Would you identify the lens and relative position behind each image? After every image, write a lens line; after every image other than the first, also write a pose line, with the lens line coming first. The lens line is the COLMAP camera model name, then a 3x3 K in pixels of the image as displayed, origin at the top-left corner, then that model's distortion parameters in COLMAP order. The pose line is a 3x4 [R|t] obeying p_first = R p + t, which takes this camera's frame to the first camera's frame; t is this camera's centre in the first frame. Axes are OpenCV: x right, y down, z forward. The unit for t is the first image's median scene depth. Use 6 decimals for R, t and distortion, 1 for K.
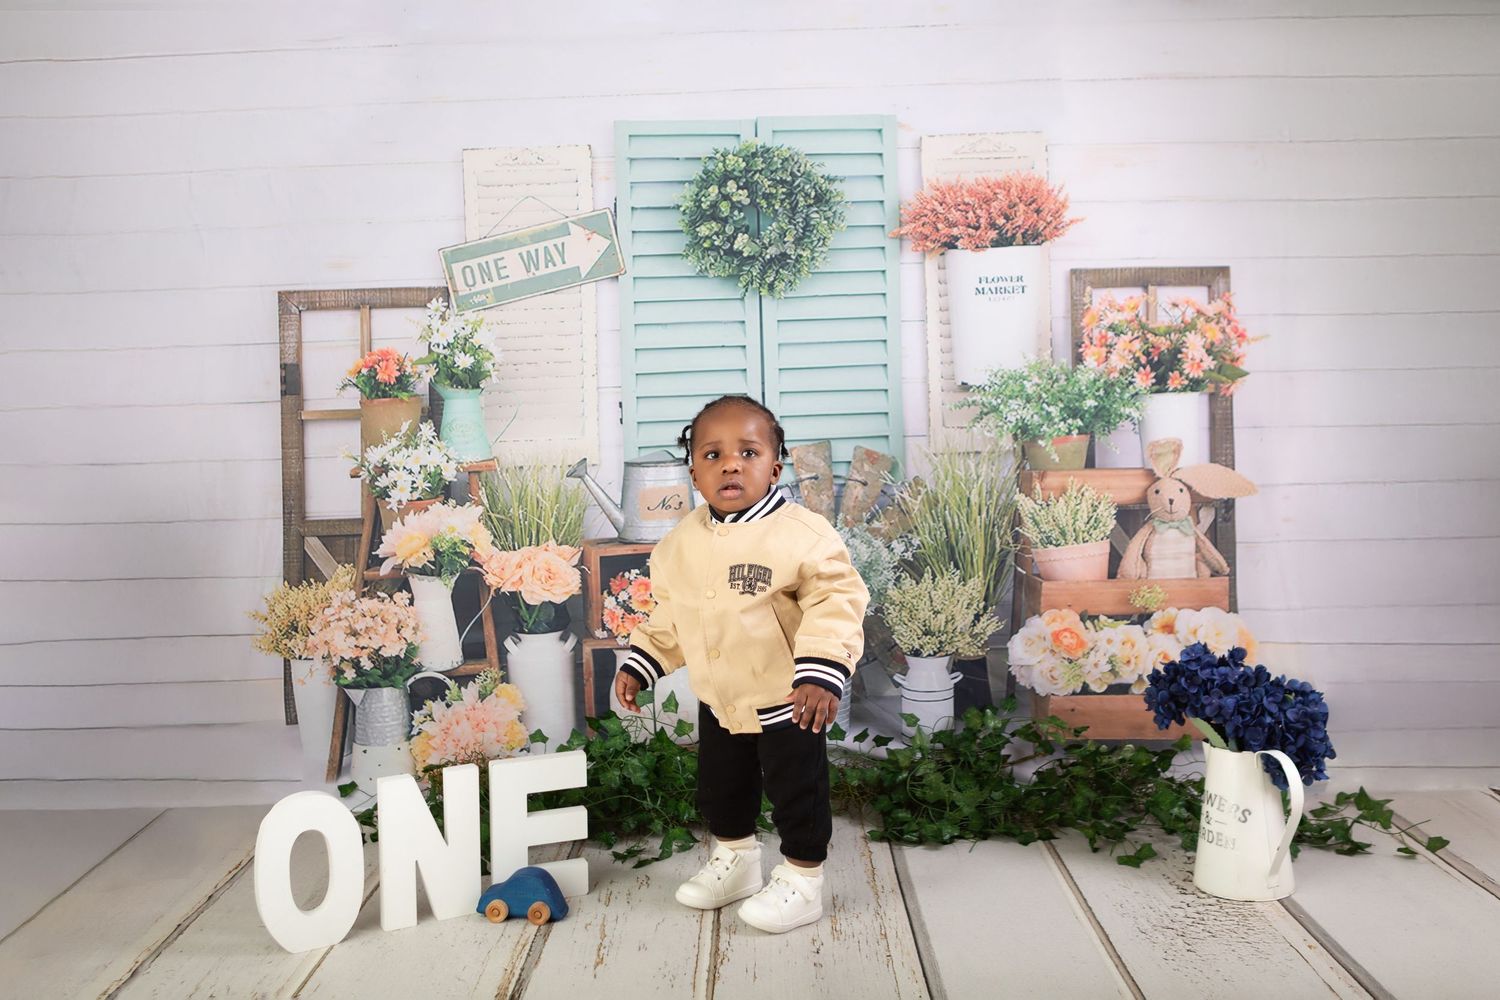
lens RADIAL K [[1452.2, 0, 751.3], [0, 1452.2, 403.6], [0, 0, 1]] dist [-0.003353, 0.008974]
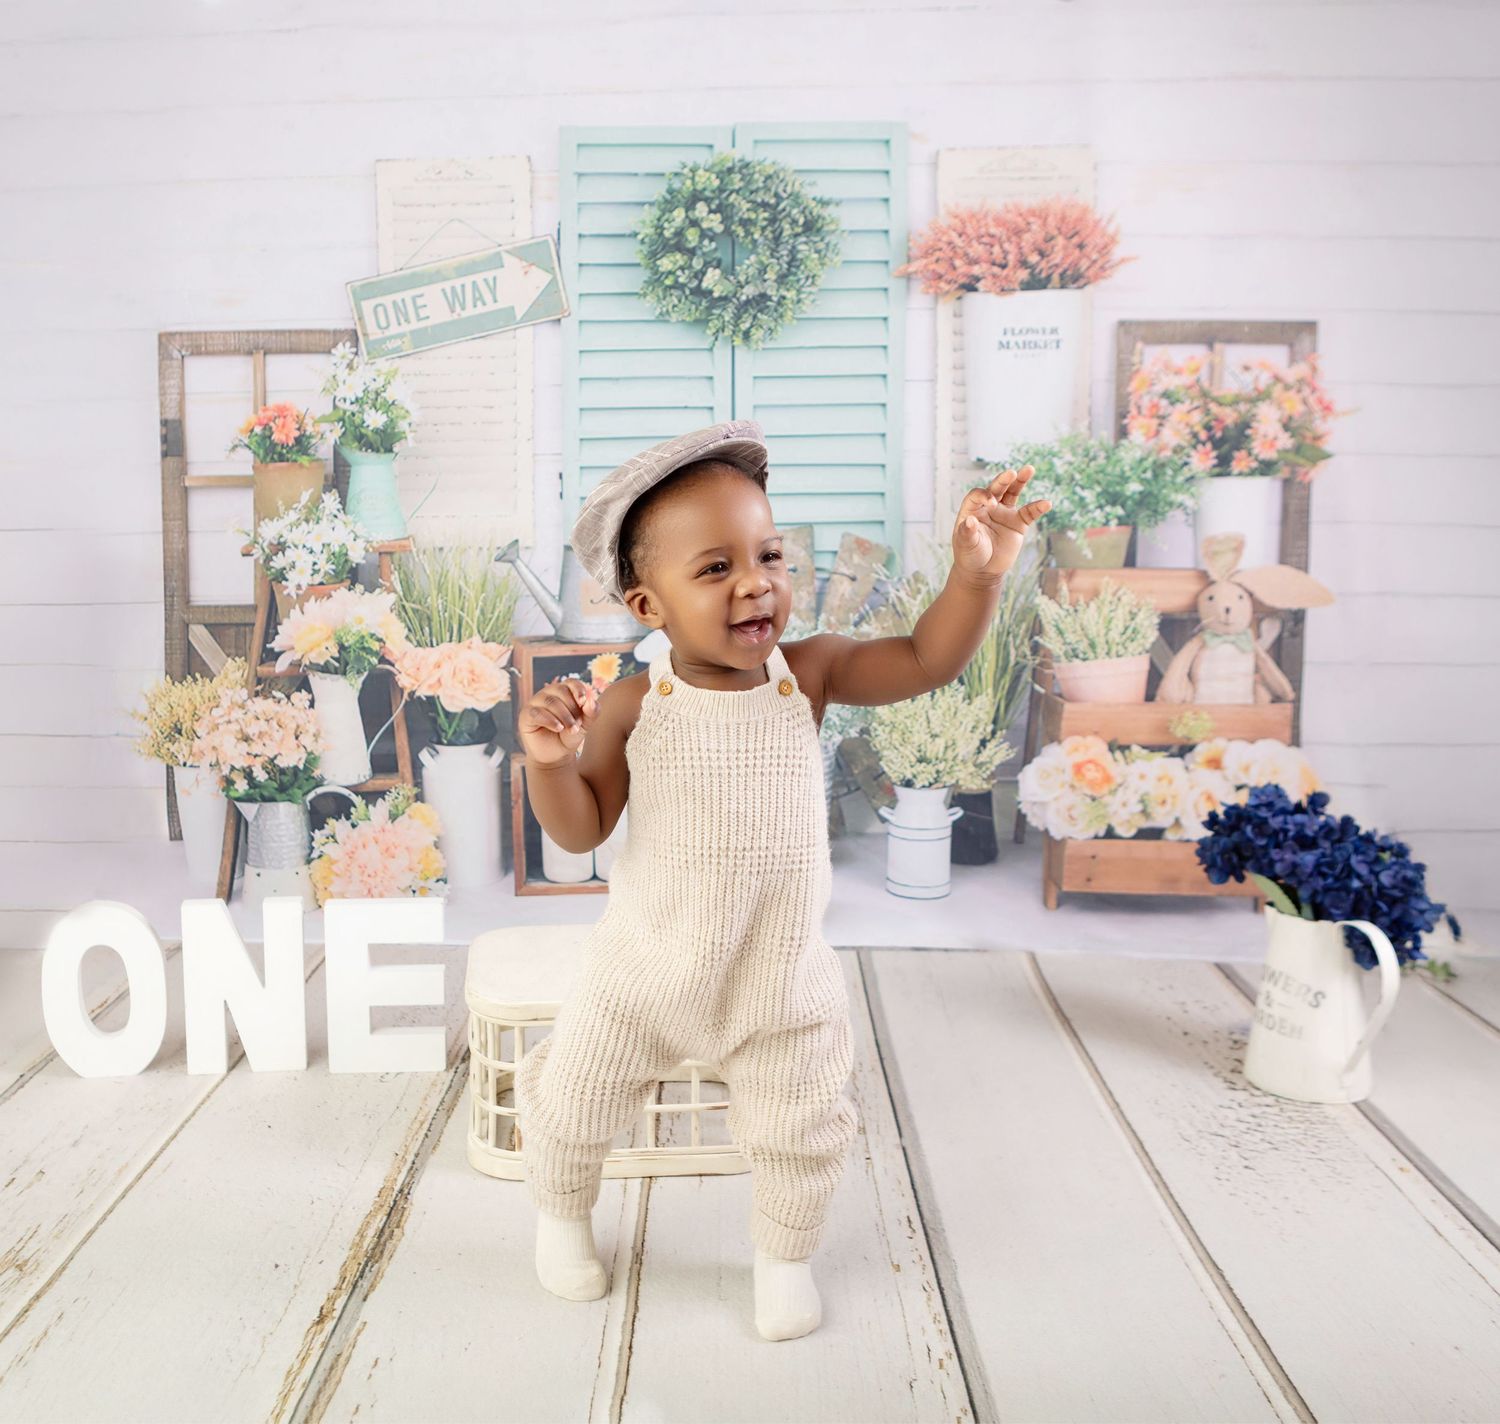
lens RADIAL K [[1495.2, 0, 640.1], [0, 1495.2, 644.1], [0, 0, 1]] dist [-0.041966, 0.045557]
pose [[0.998260, 0.028158, -0.051801, 0.002202], [-0.023392, 0.995629, 0.090423, 0.018168], [0.054121, -0.089054, 0.994555, 0.145384]]
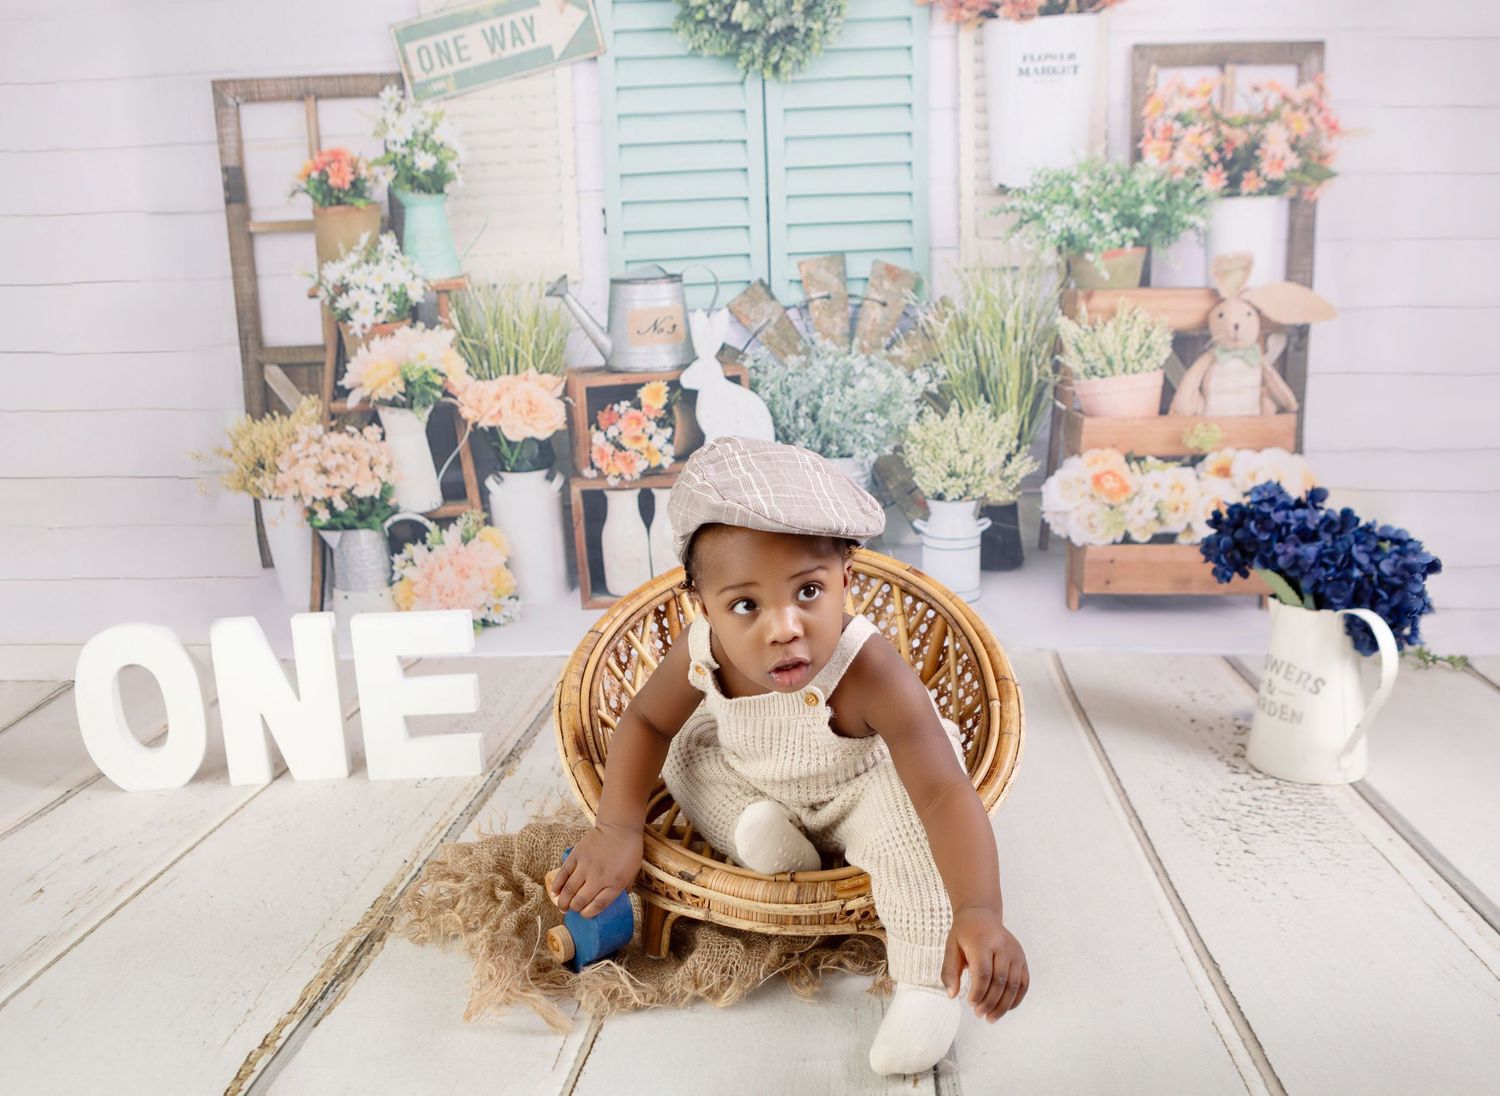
lens RADIAL K [[1159.3, 0, 813.3], [0, 1159.3, 529.5], [0, 0, 1]] dist [-0.046516, 0.056572]
pose [[0.999474, 0.008538, -0.031272, 0.058492], [-0.002808, 0.983869, 0.178868, 0.064109], [0.032295, -0.178687, 0.983376, 0.291345]]
